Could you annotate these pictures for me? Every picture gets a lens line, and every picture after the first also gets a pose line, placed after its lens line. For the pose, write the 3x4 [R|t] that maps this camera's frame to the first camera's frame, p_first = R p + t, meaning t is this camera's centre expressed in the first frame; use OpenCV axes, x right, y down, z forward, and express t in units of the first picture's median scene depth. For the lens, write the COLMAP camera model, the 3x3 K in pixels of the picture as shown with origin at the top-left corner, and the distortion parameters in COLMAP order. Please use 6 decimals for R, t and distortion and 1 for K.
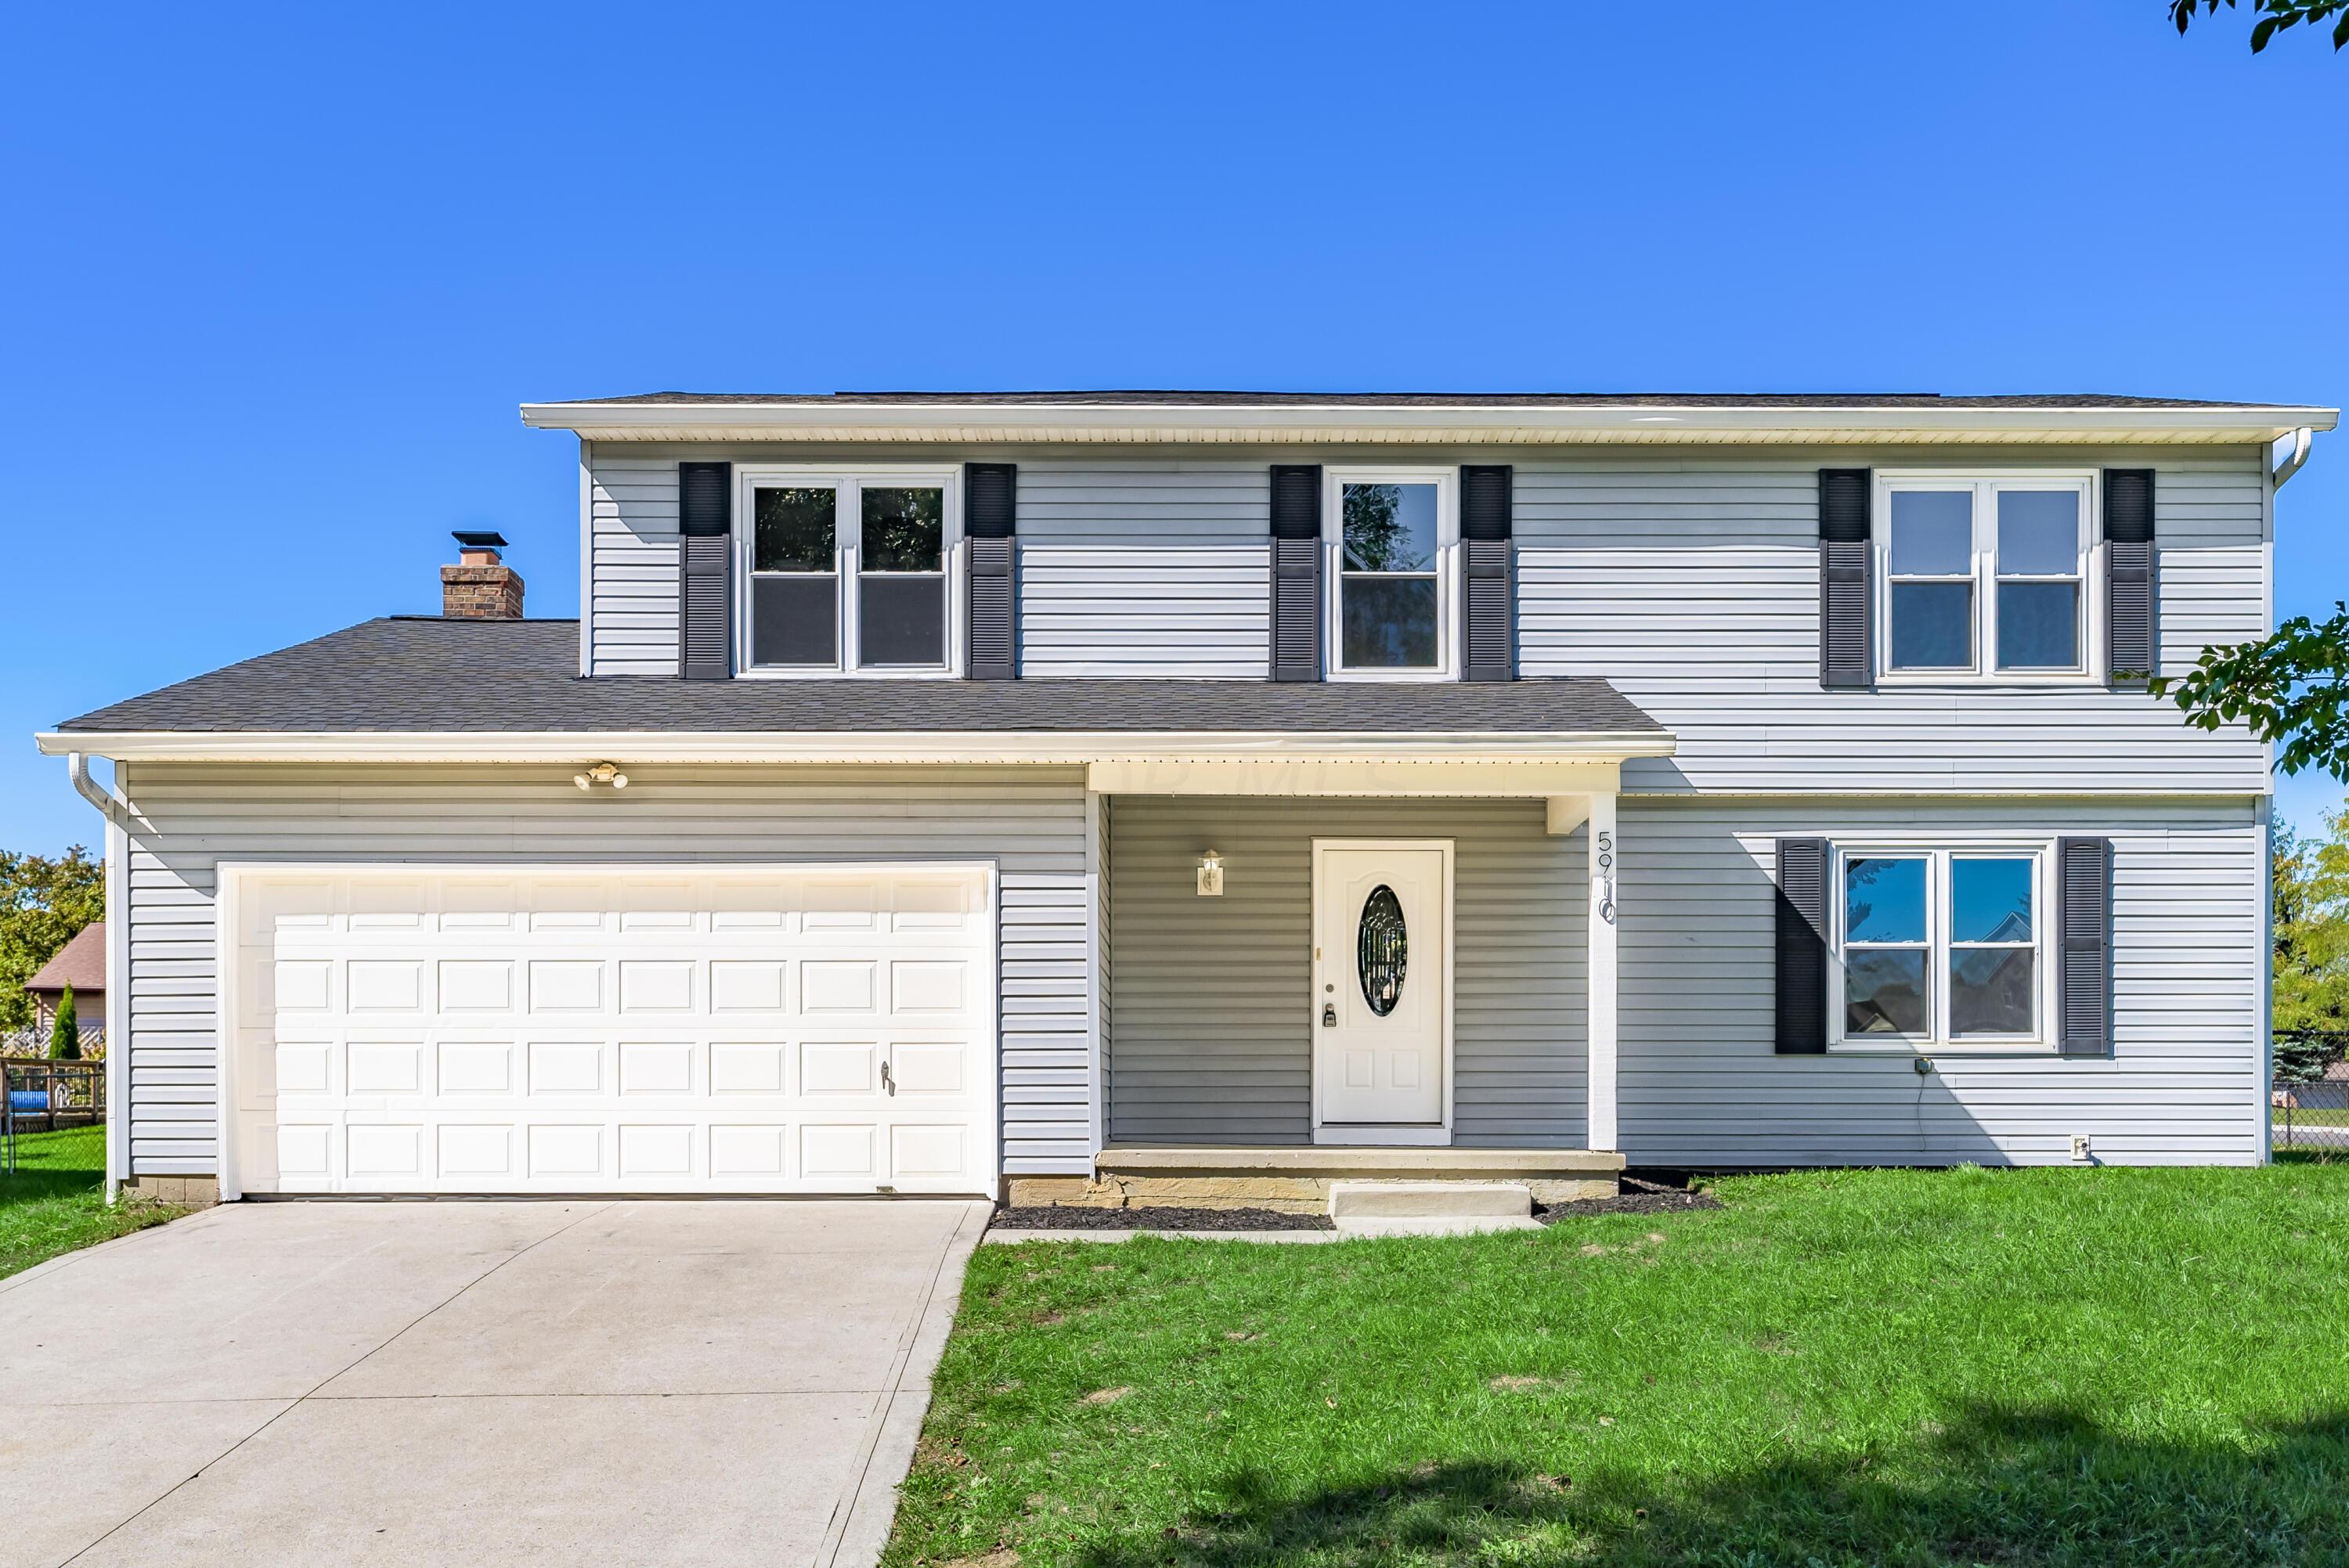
lens RADIAL K [[2486.3, 0, 1172.7], [0, 2486.3, 1020.7], [0, 0, 1]] dist [0.002306, 0.003424]
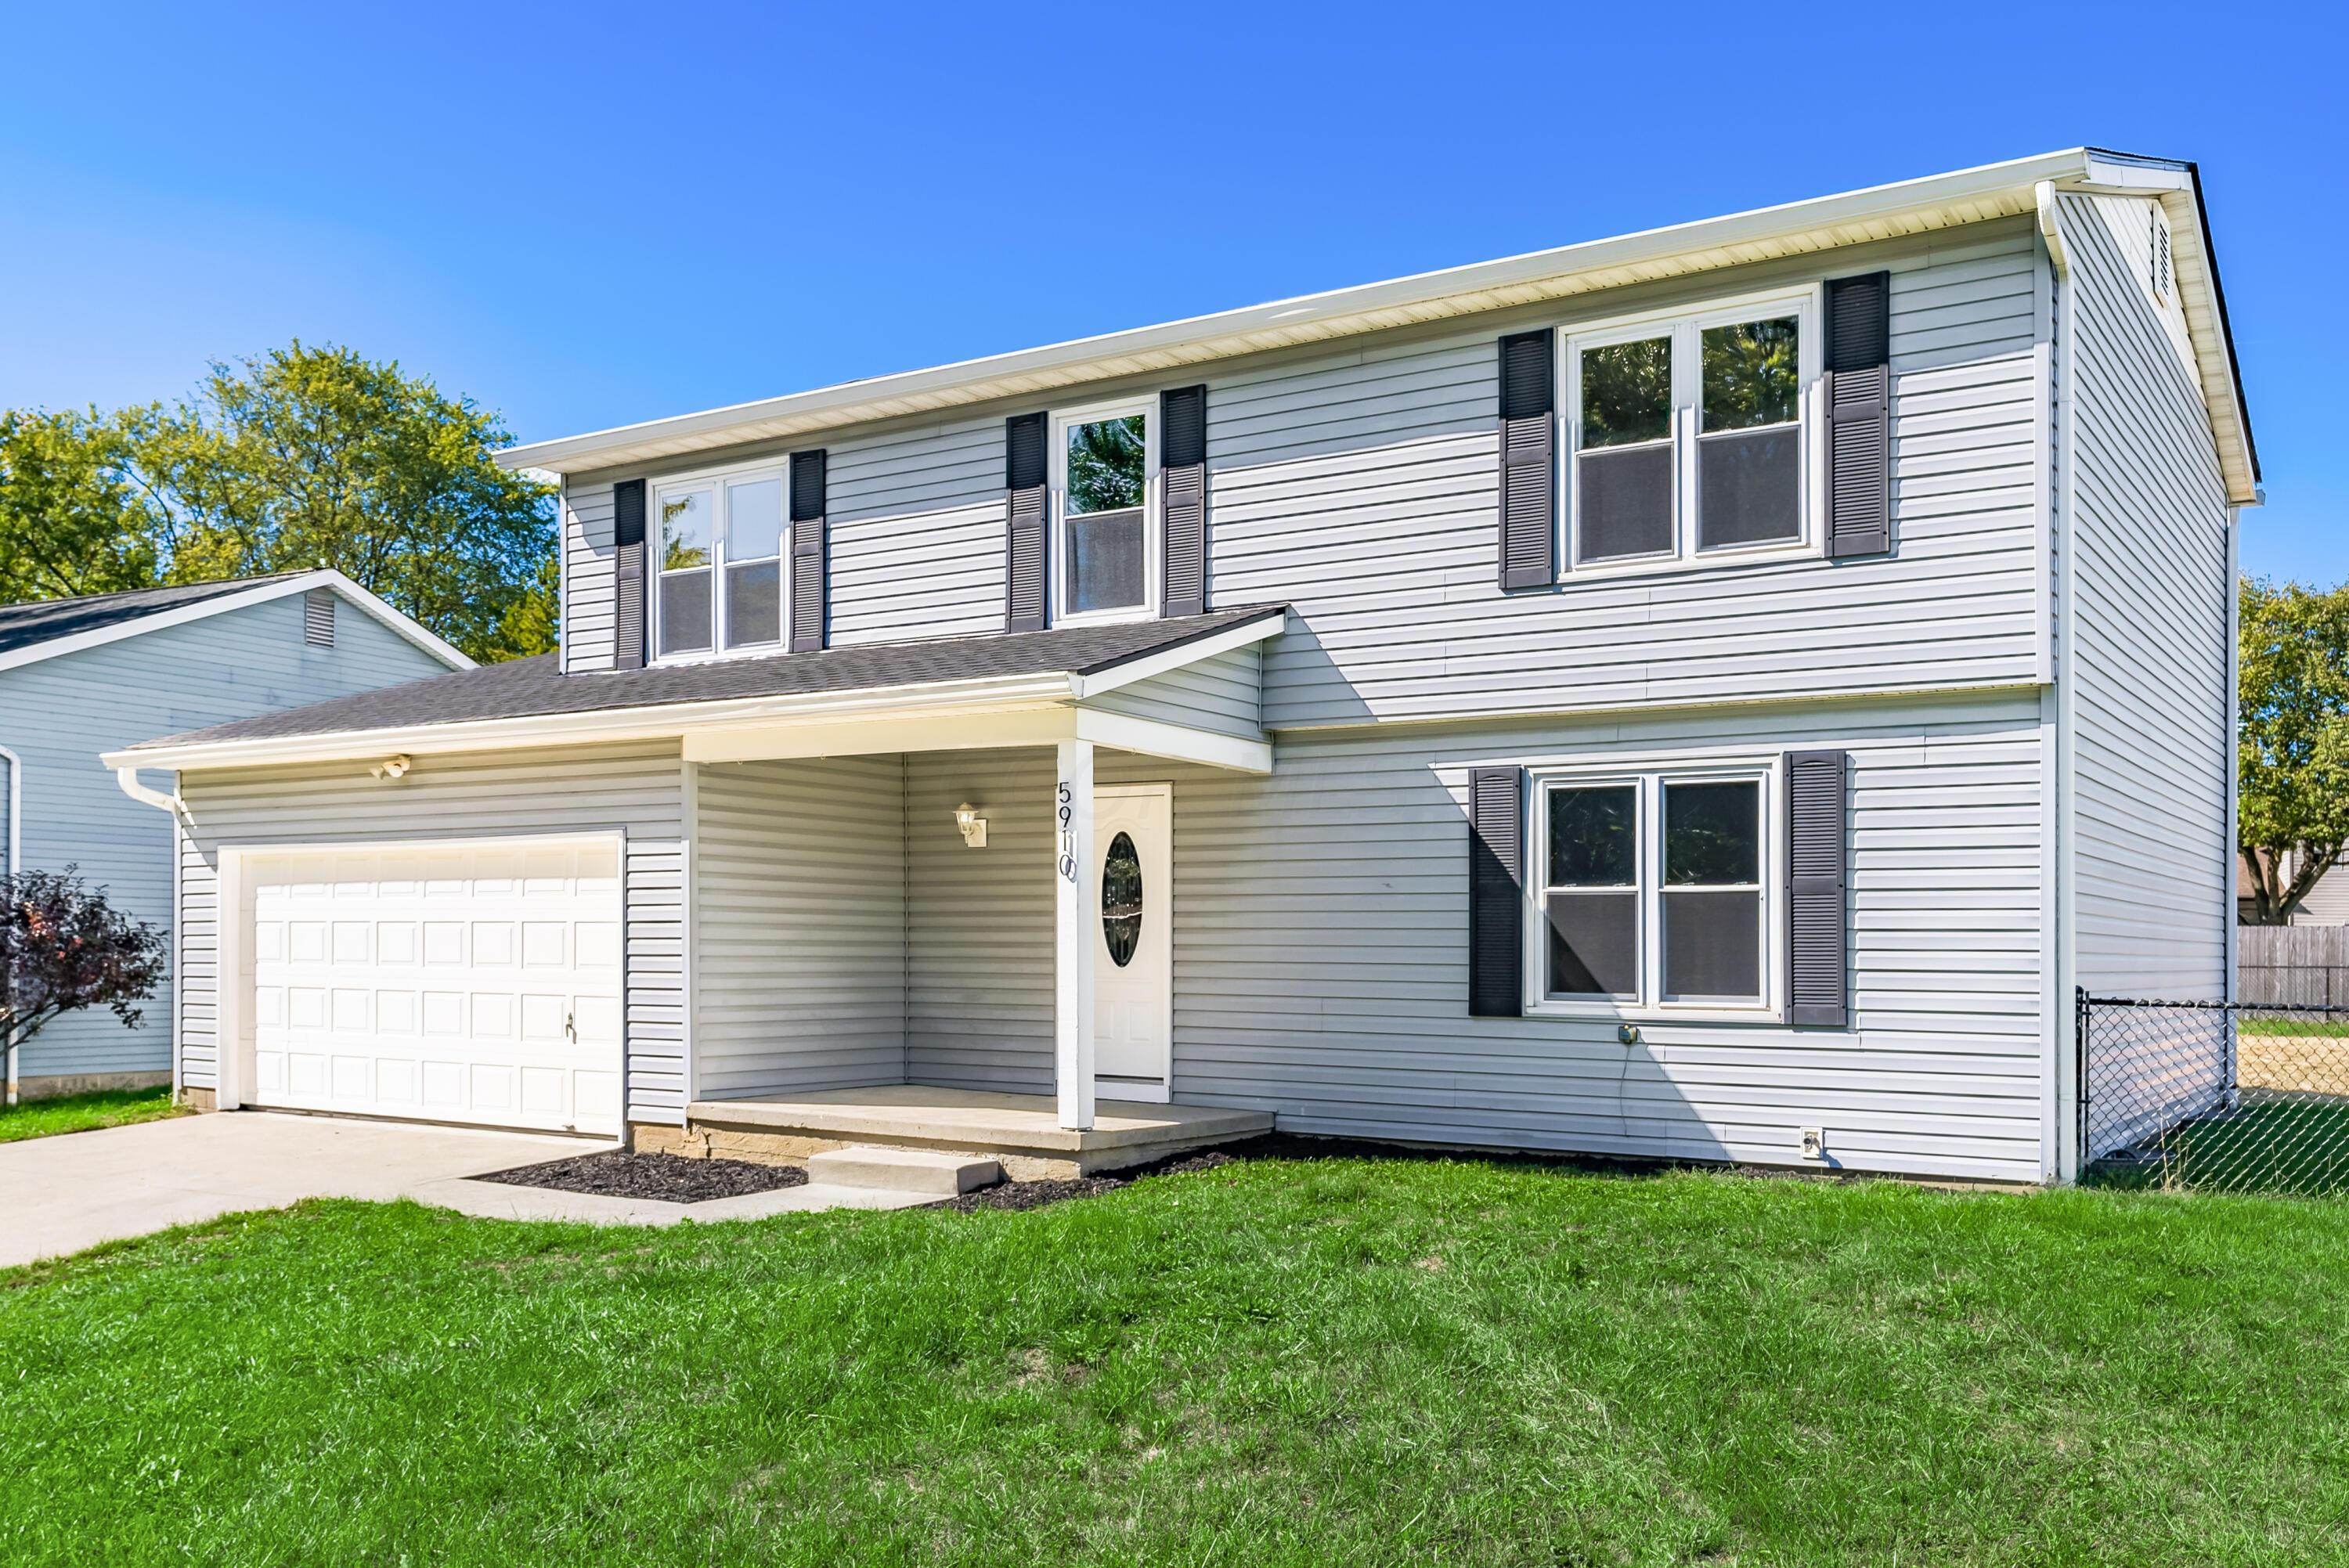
lens RADIAL K [[2081.5, 0, 1234.9], [0, 2081.5, 899.3], [0, 0, 1]] dist [0.000150, -0.001977]
pose [[0.835883, -0.006858, -0.548865, 0.575935], [0.009366, 0.999955, 0.001769, -0.029600], [0.548828, -0.006619, 0.835909, 0.346261]]
